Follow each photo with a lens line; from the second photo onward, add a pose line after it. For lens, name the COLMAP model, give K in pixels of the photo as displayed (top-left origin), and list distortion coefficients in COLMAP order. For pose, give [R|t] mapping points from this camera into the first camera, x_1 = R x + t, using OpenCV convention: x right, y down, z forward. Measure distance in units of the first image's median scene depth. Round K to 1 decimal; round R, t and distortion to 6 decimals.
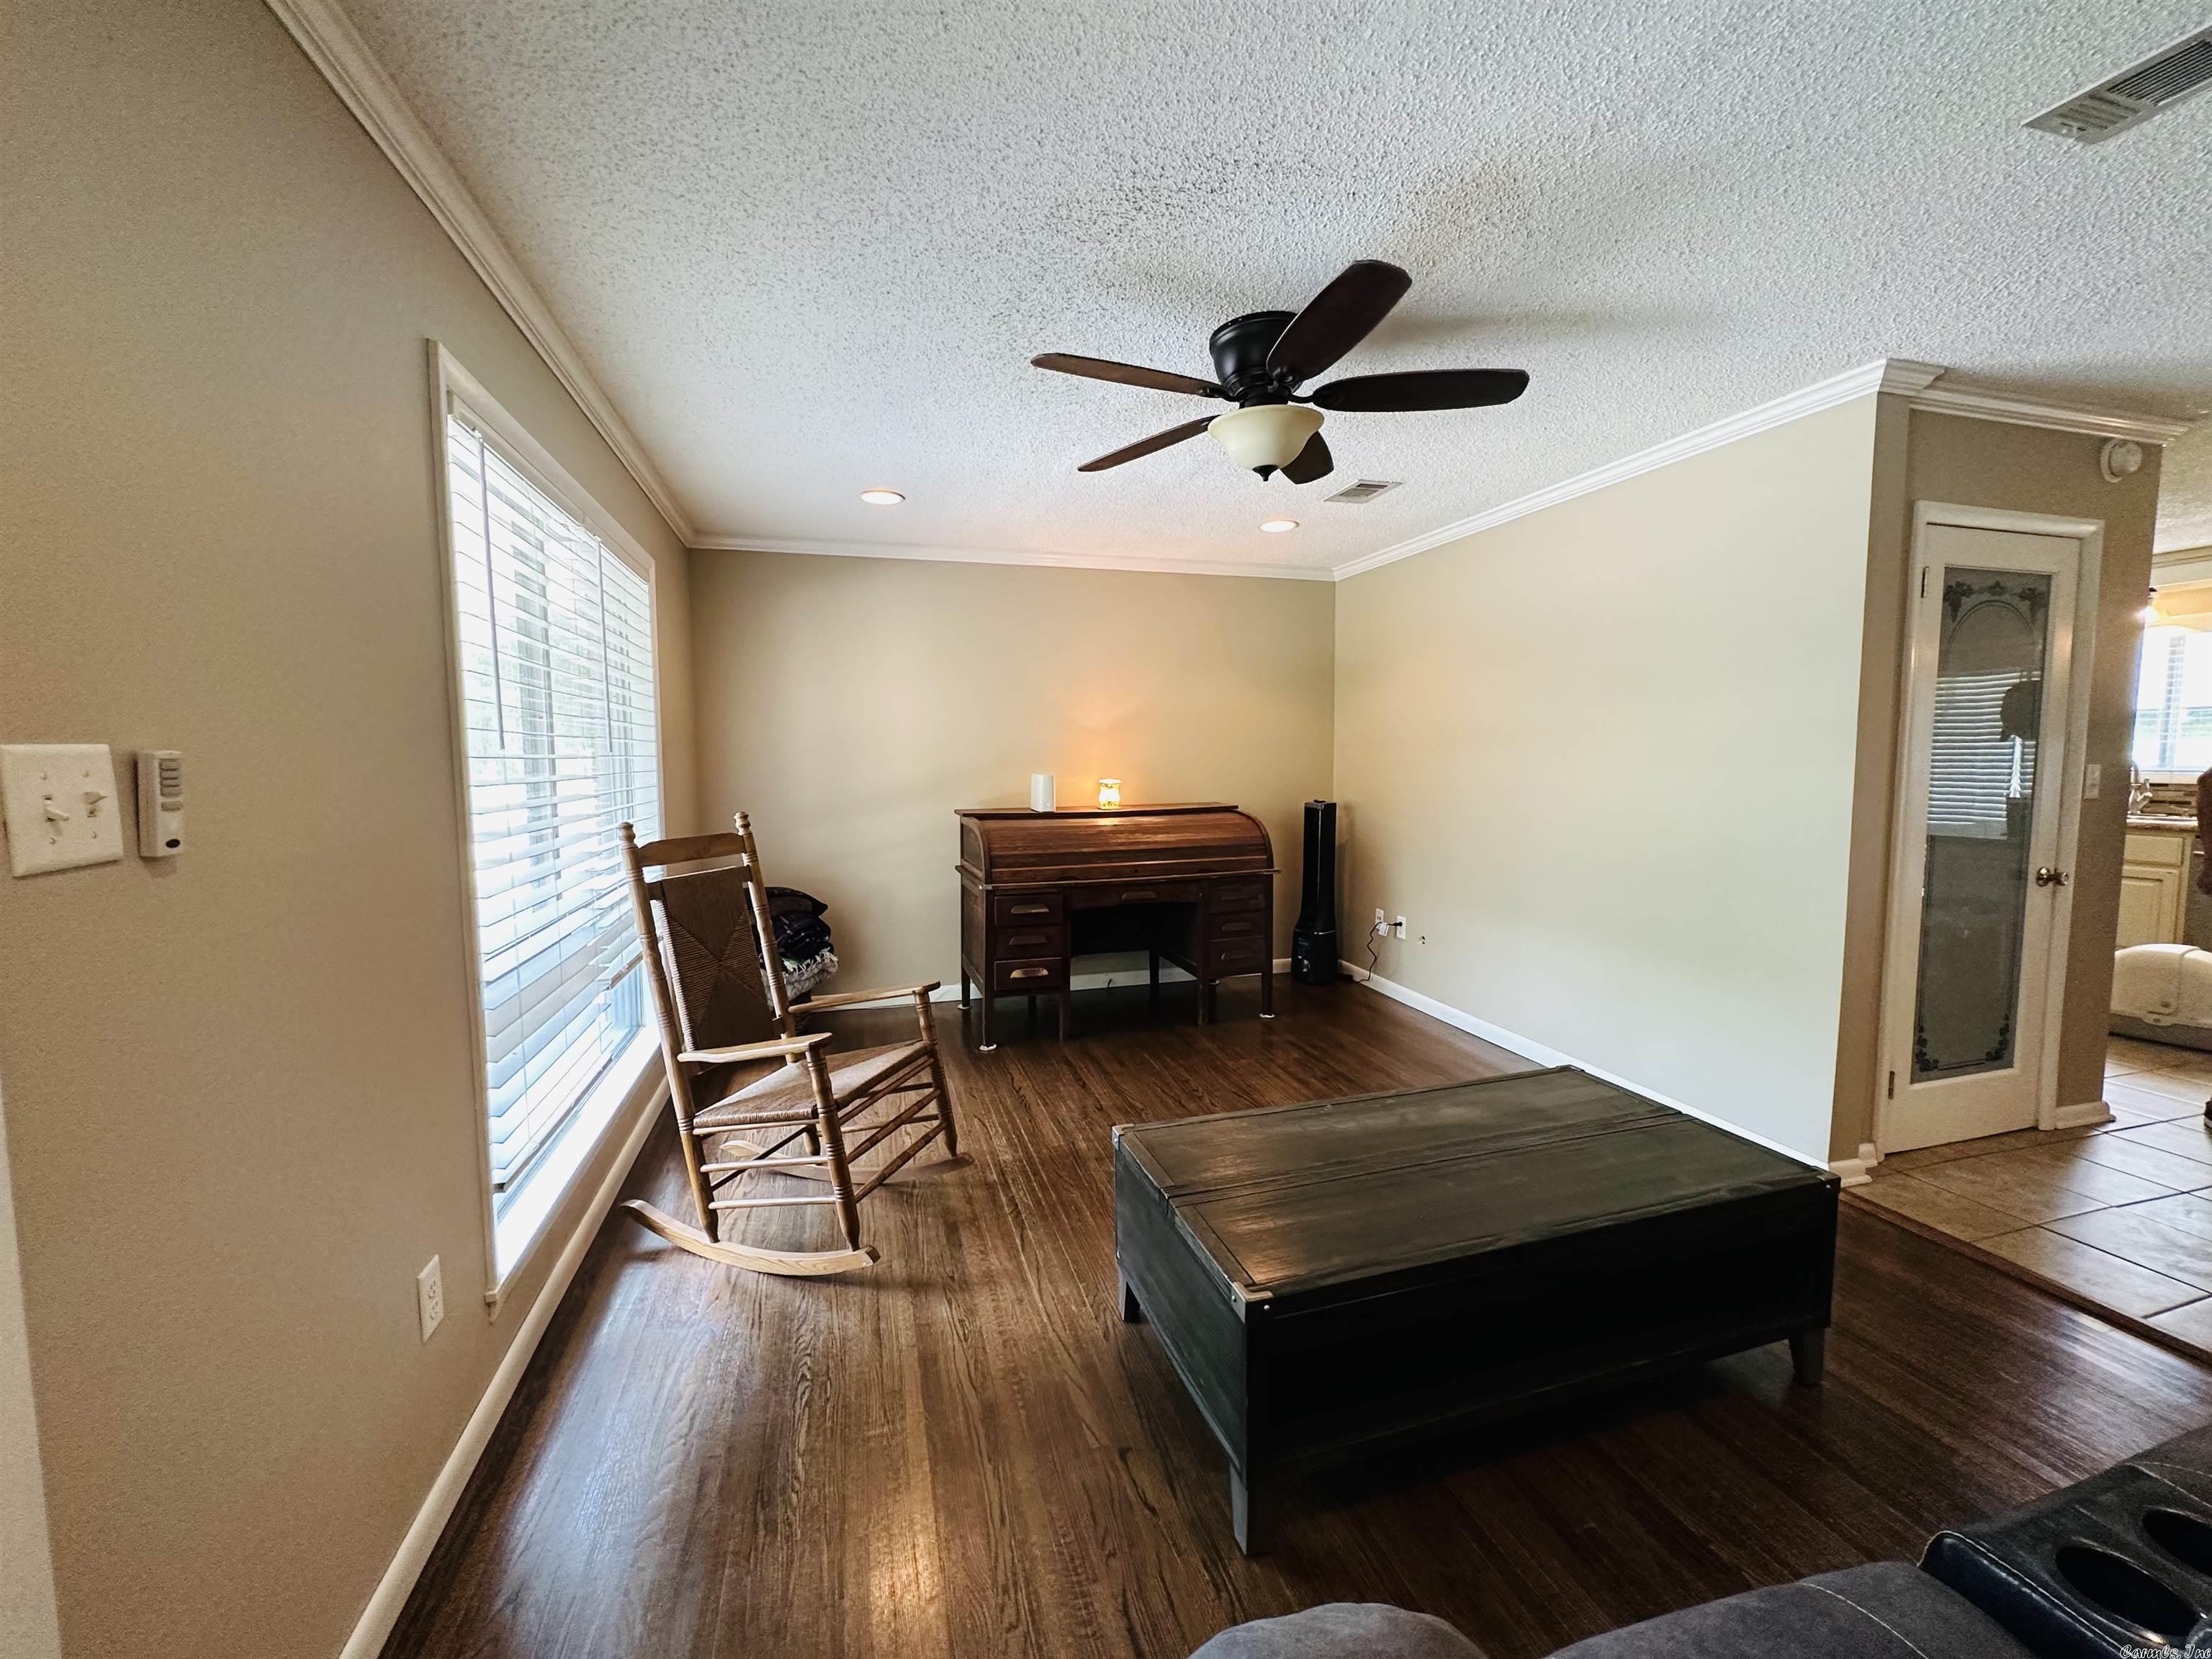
lens RADIAL K [[882.8, 0, 1115.6], [0, 882.8, 835.1], [0, 0, 1]] dist [-0.004152, 0.000990]
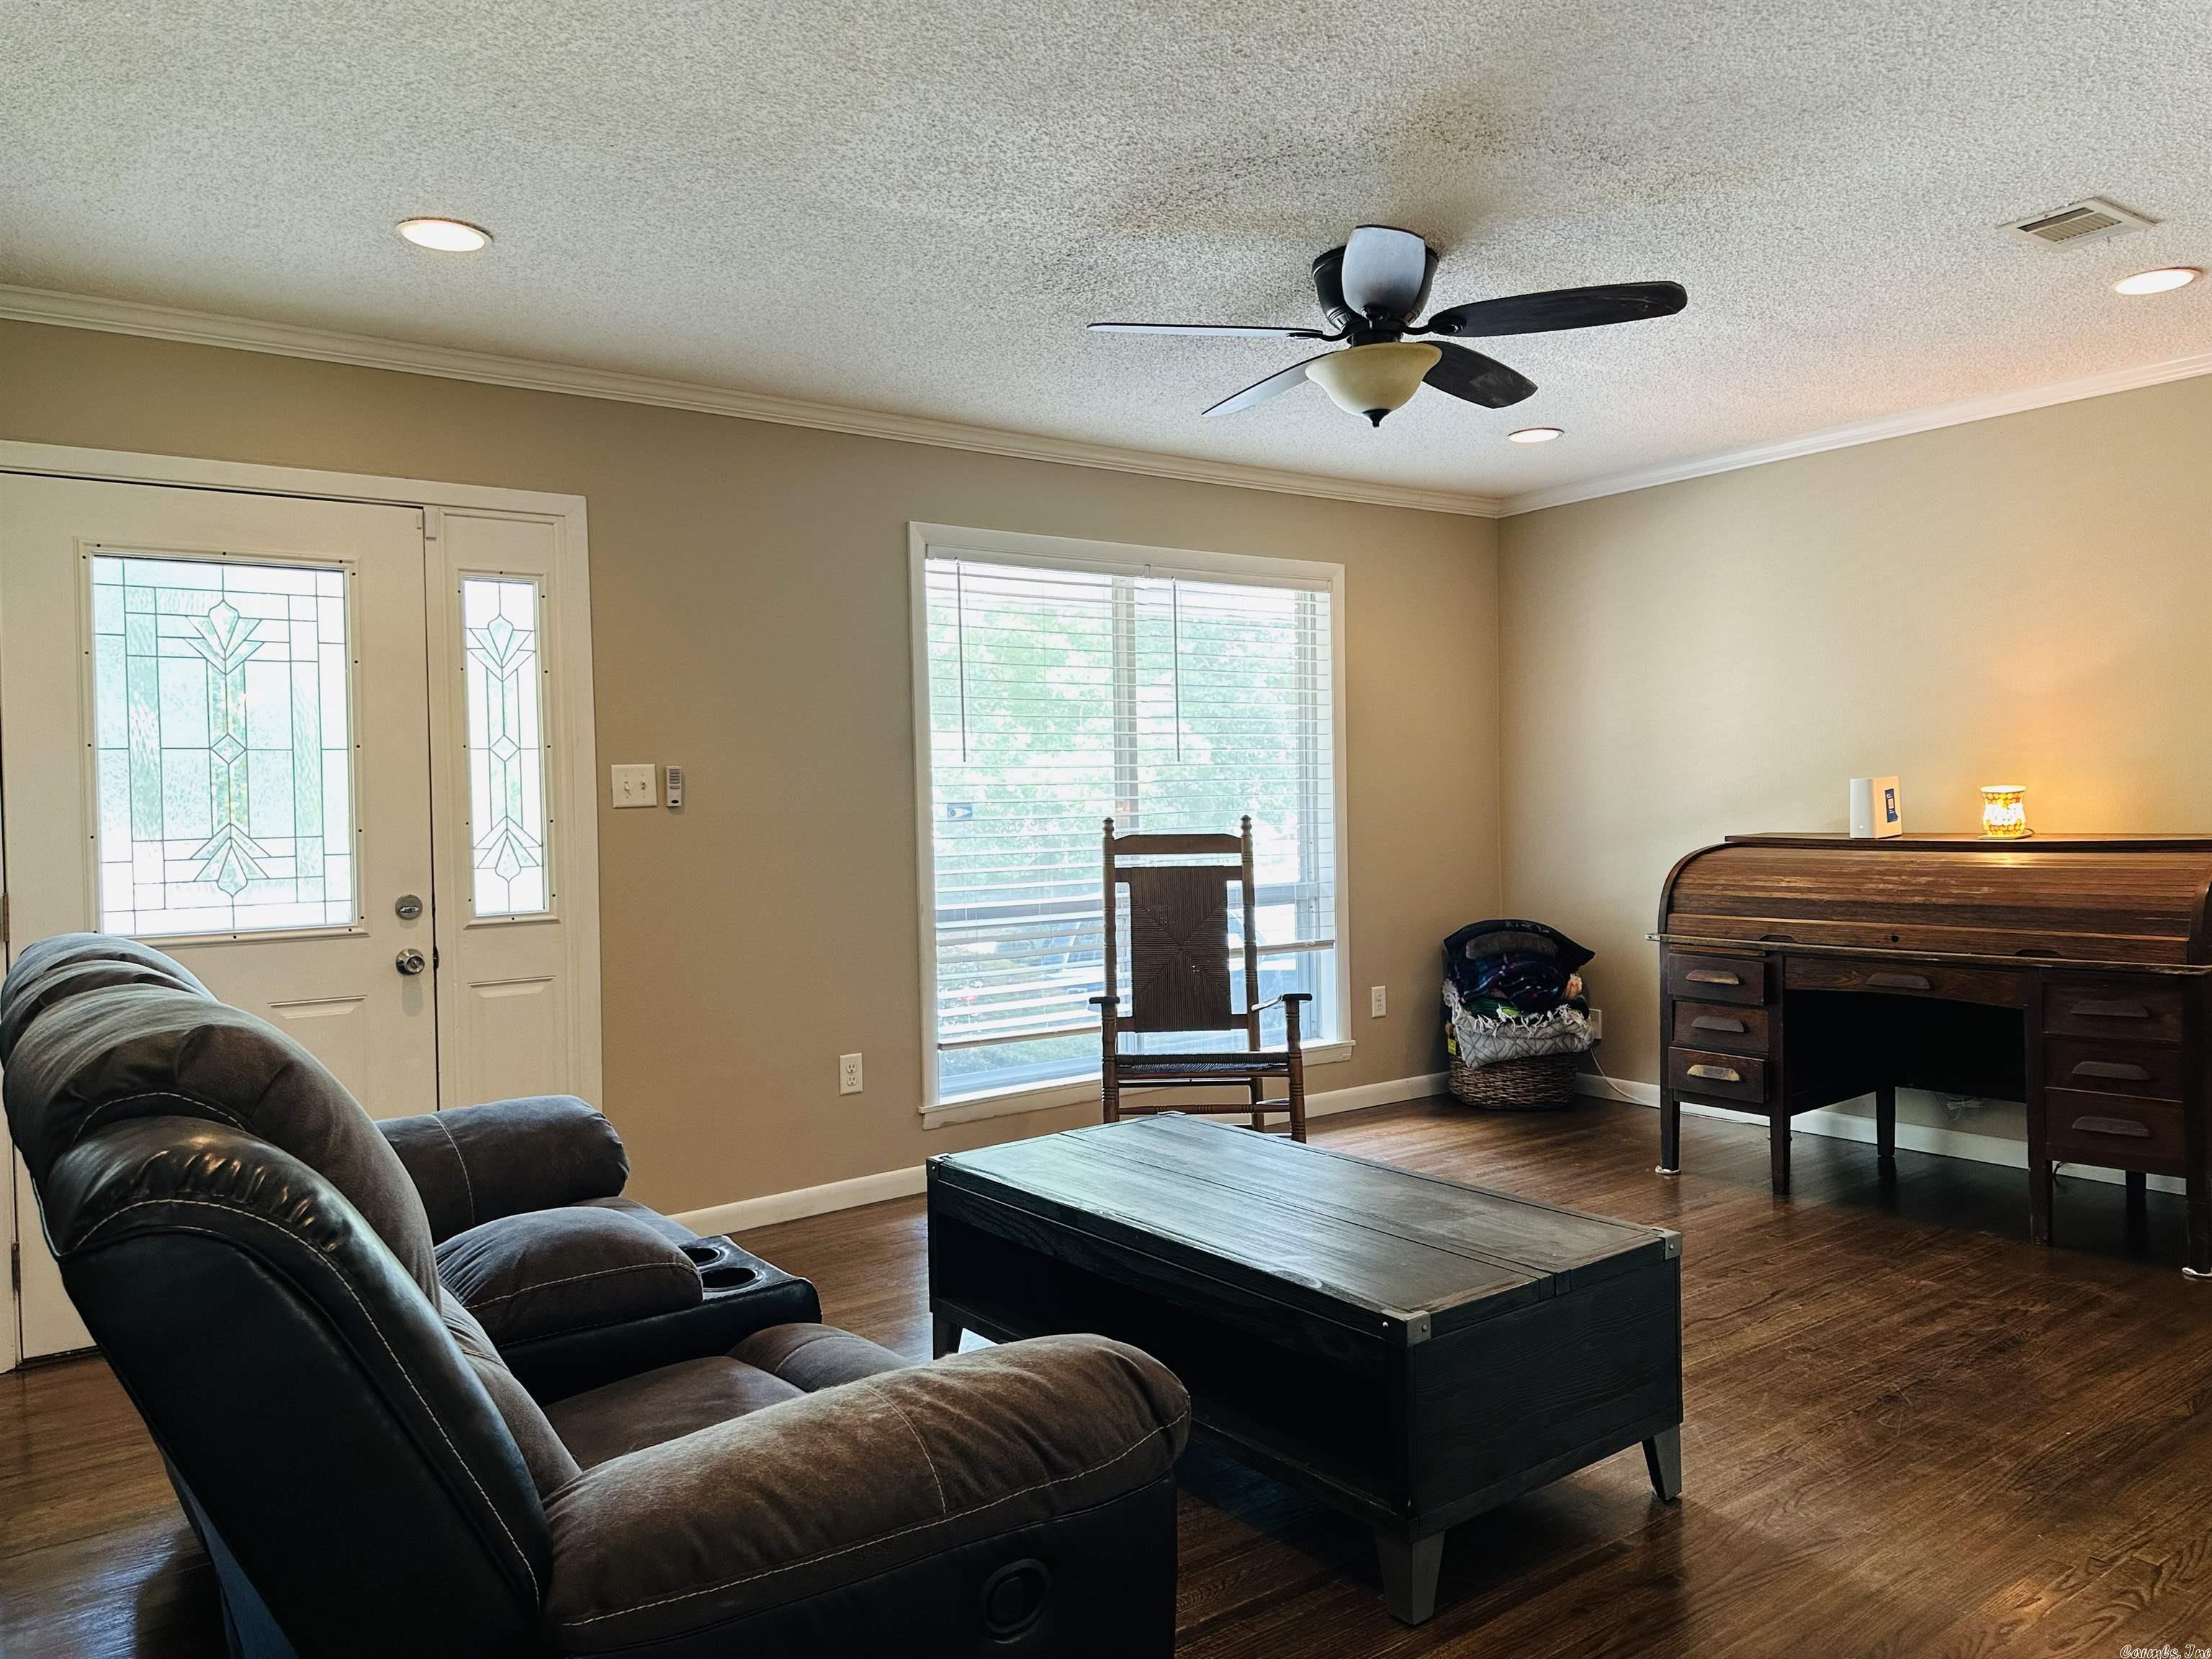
lens RADIAL K [[1533.0, 0, 1109.6], [0, 1533.0, 833.9], [0, 0, 1]] dist [0.075607, -0.094254]
pose [[0.346500, 0.020604, -0.937824, 0.888091], [-0.064380, 0.997924, -0.001862, 0.007386], [0.935838, 0.061023, 0.347107, 0.156277]]
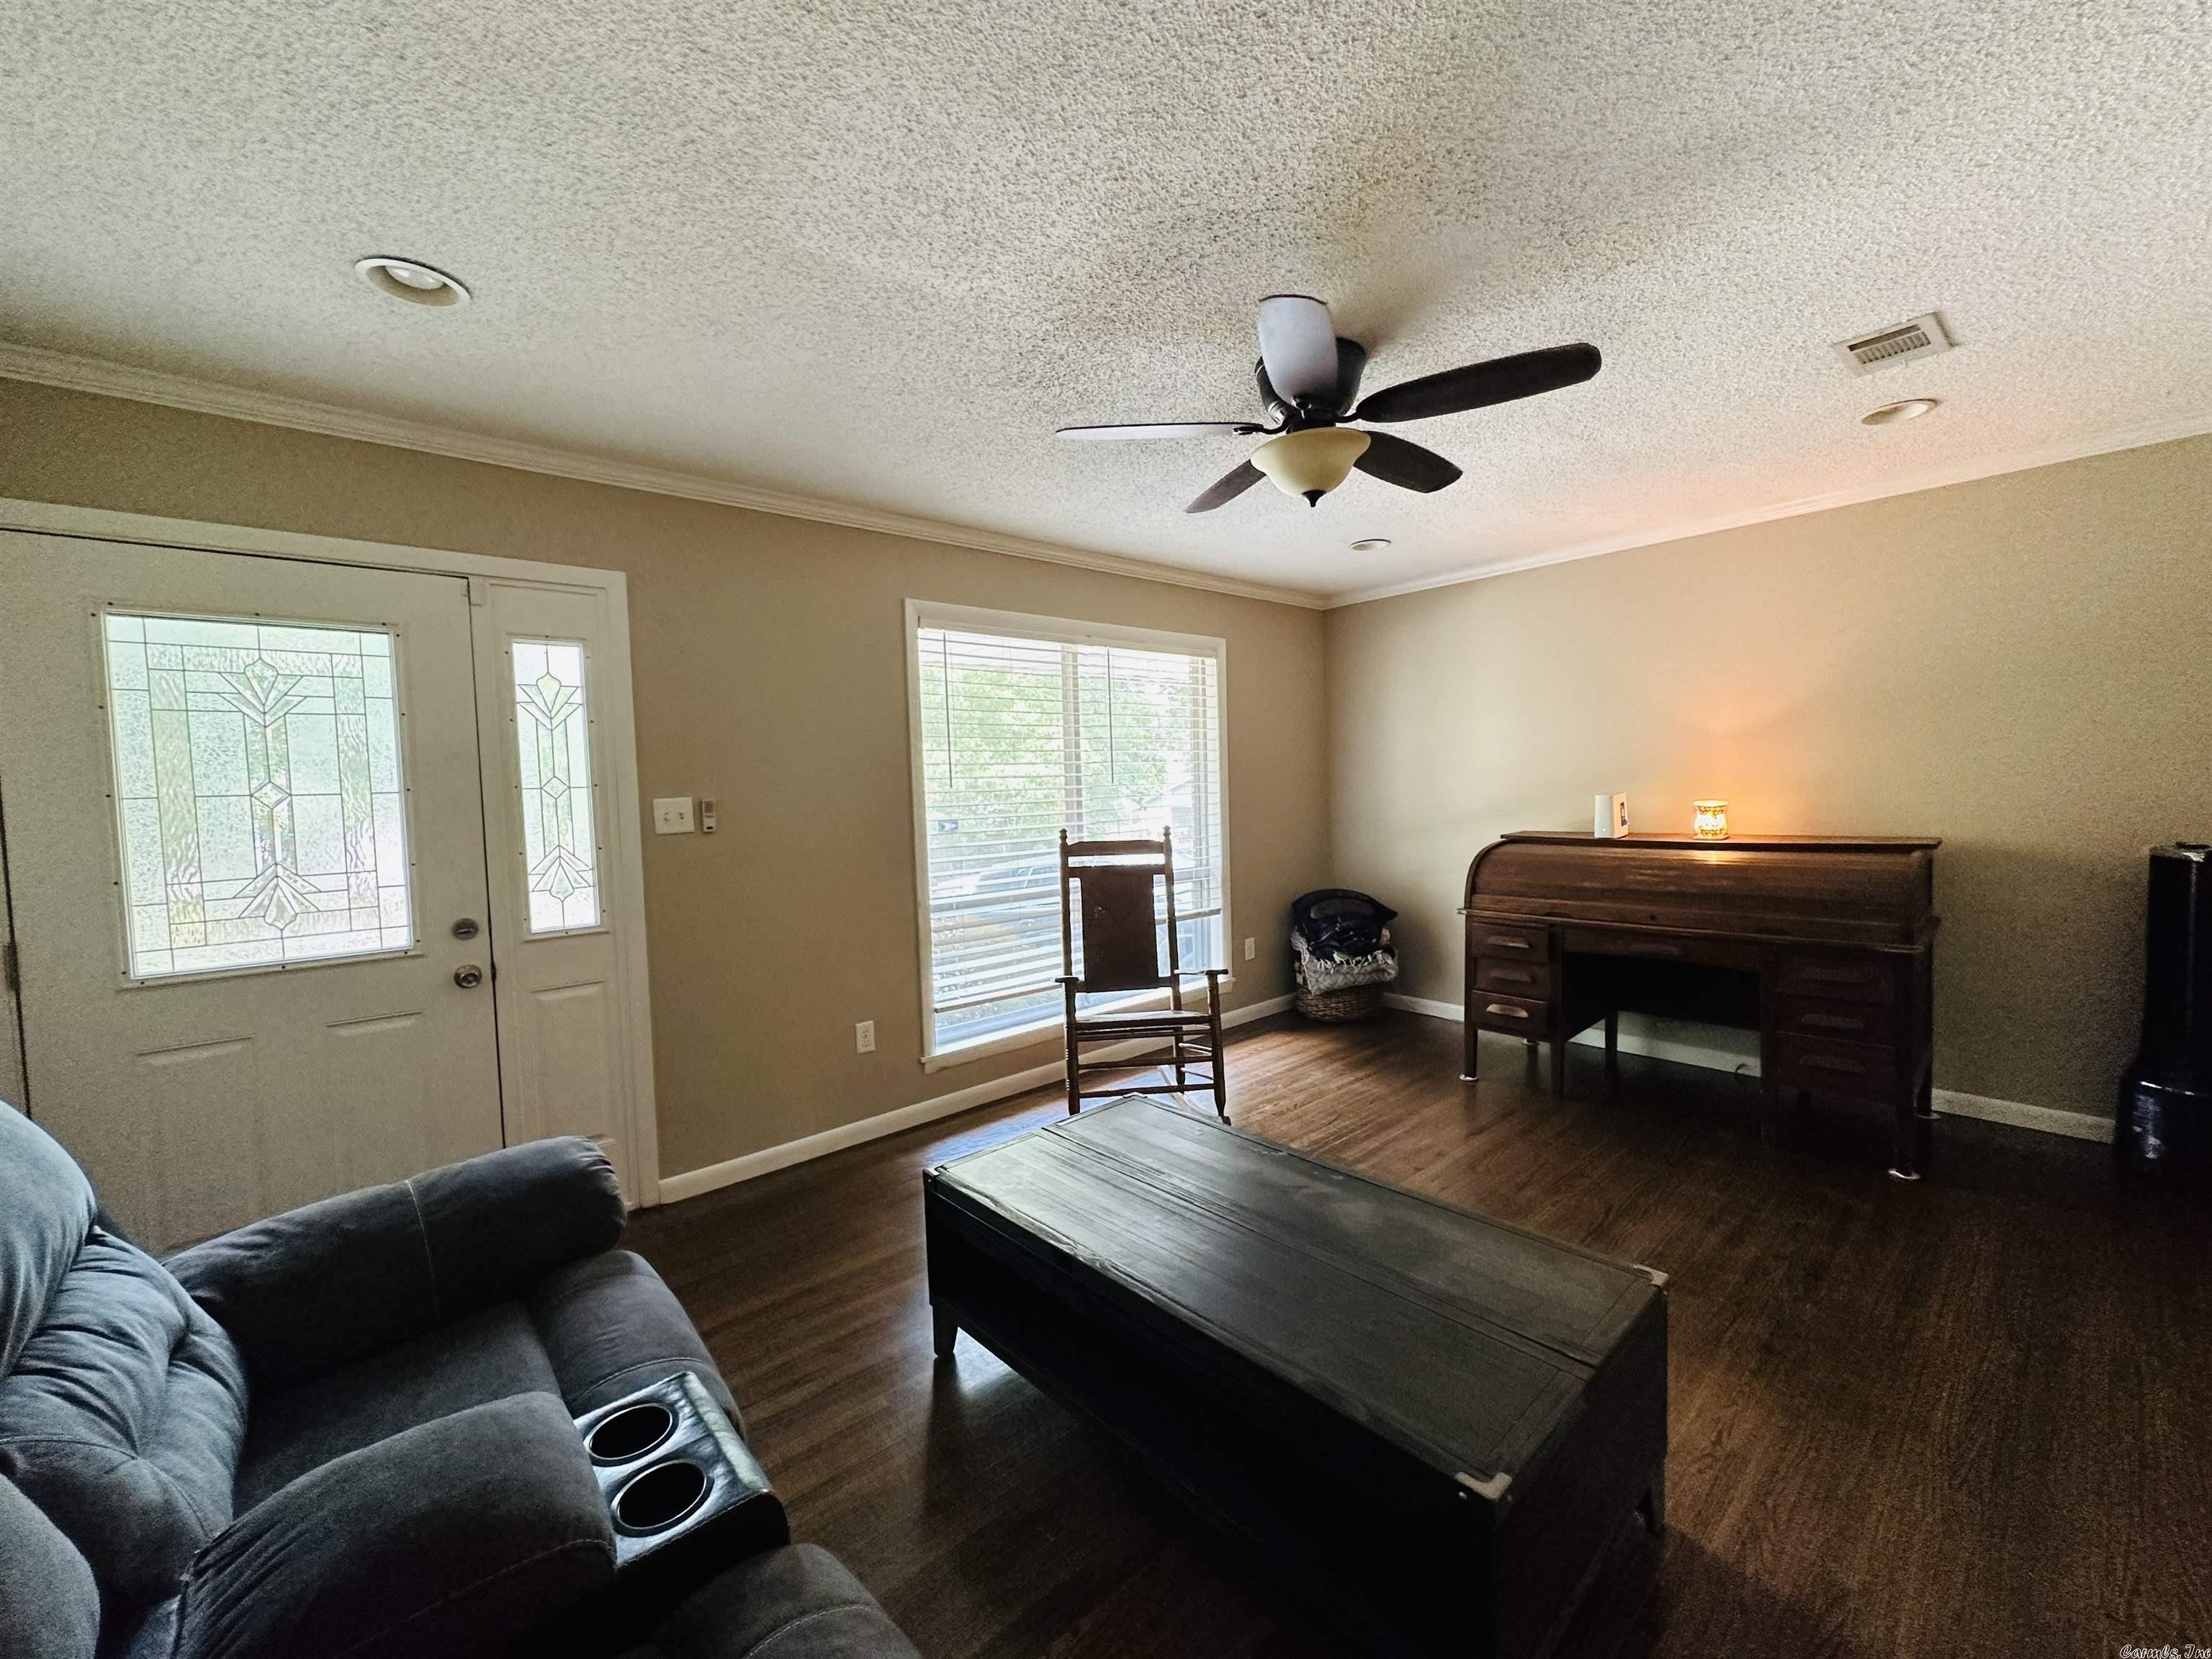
lens RADIAL K [[882.8, 0, 1115.3], [0, 882.8, 835.1], [0, 0, 1]] dist [-0.004152, 0.000990]
pose [[0.429271, 0.047248, -0.901939, 0.579109], [-0.053640, 0.998202, 0.026761, -0.031134], [0.901582, 0.036892, 0.431033, 0.234772]]
